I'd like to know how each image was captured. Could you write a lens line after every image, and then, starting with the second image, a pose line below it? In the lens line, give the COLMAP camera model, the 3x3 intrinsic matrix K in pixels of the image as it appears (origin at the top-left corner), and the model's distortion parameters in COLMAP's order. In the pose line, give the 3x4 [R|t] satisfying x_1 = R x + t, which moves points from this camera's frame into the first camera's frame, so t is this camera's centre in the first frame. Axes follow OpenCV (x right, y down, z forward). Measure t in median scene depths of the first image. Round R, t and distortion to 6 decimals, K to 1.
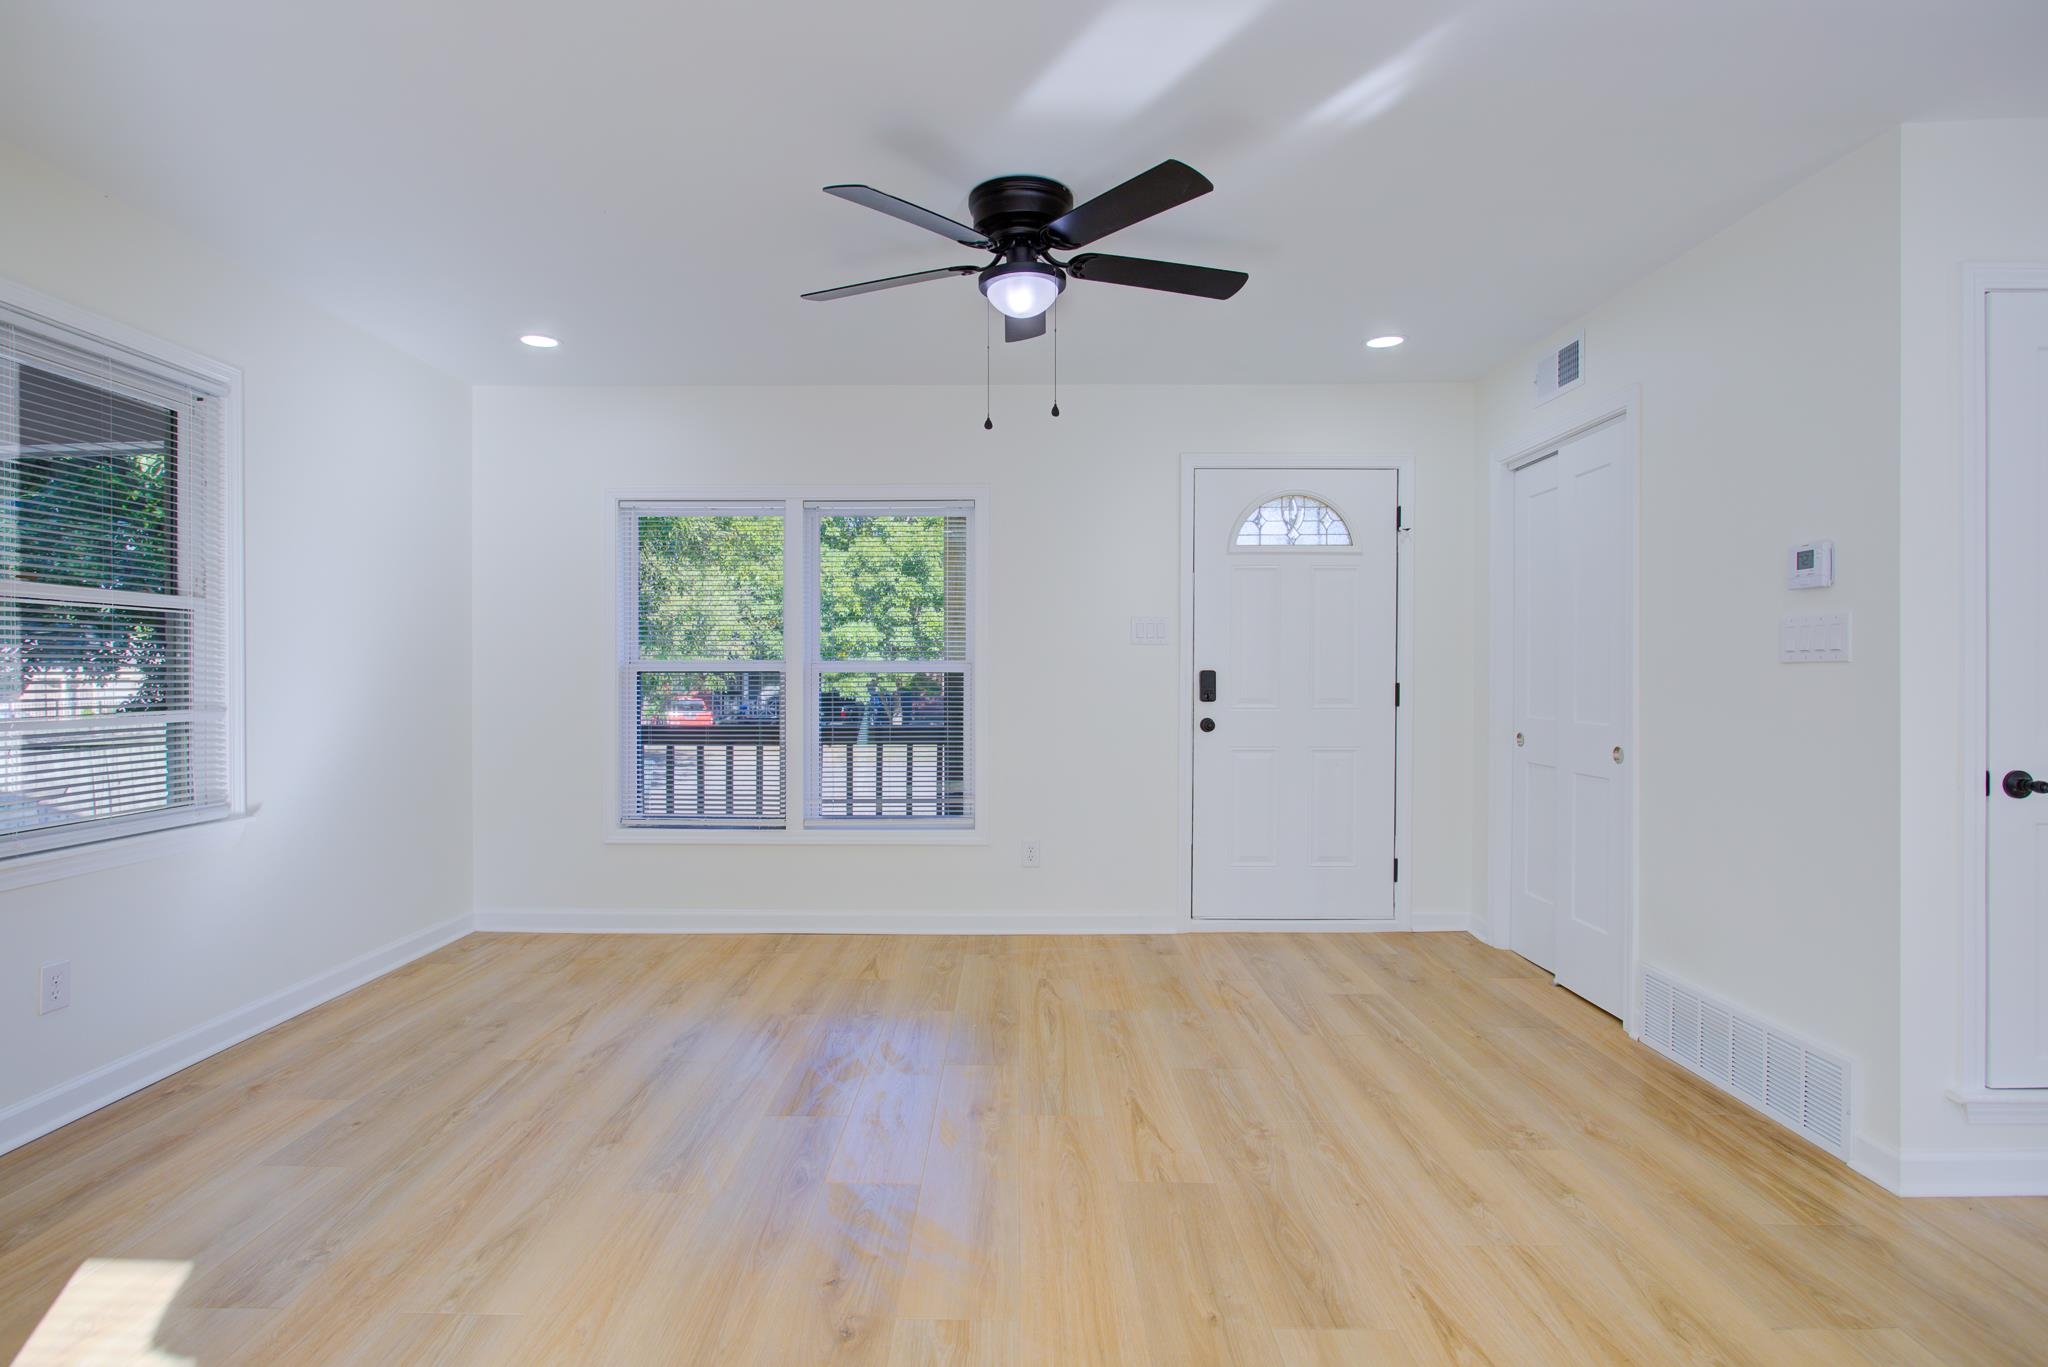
lens RADIAL K [[995.4, 0, 1008.0], [0, 995.4, 679.1], [0, 0, 1]] dist [0.001177, 0.000199]
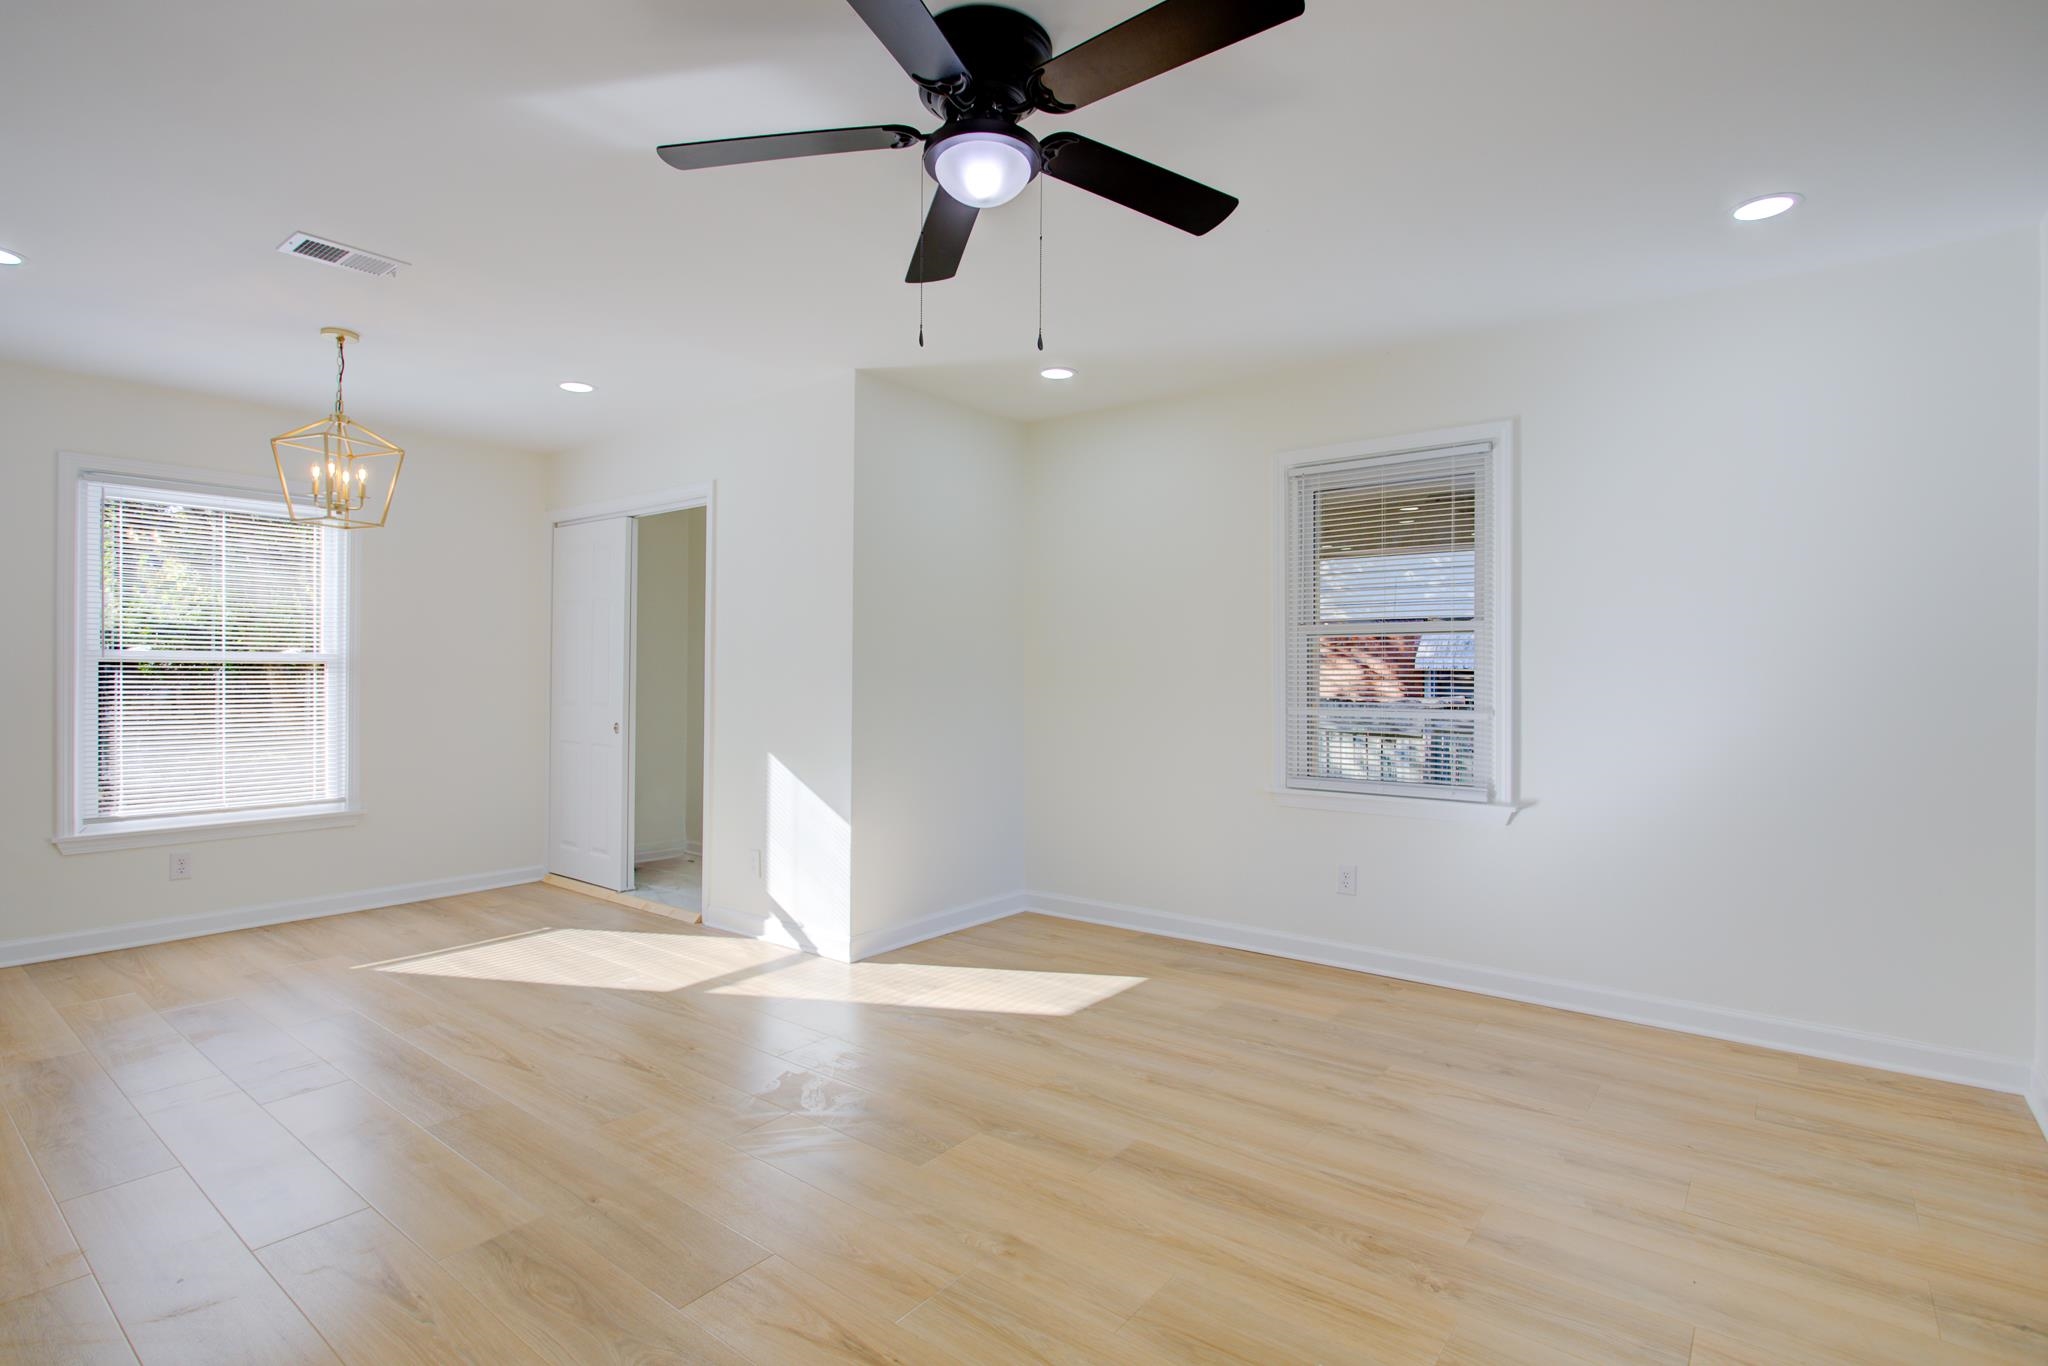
lens RADIAL K [[995.4, 0, 1002.7], [0, 995.4, 679.1], [0, 0, 1]] dist [0.001177, 0.000199]
pose [[-0.619576, 0.000583, -0.784937, 0.604324], [-0.004540, 0.999980, 0.004326, -0.012915], [0.784924, 0.006244, -0.619561, 1.513295]]
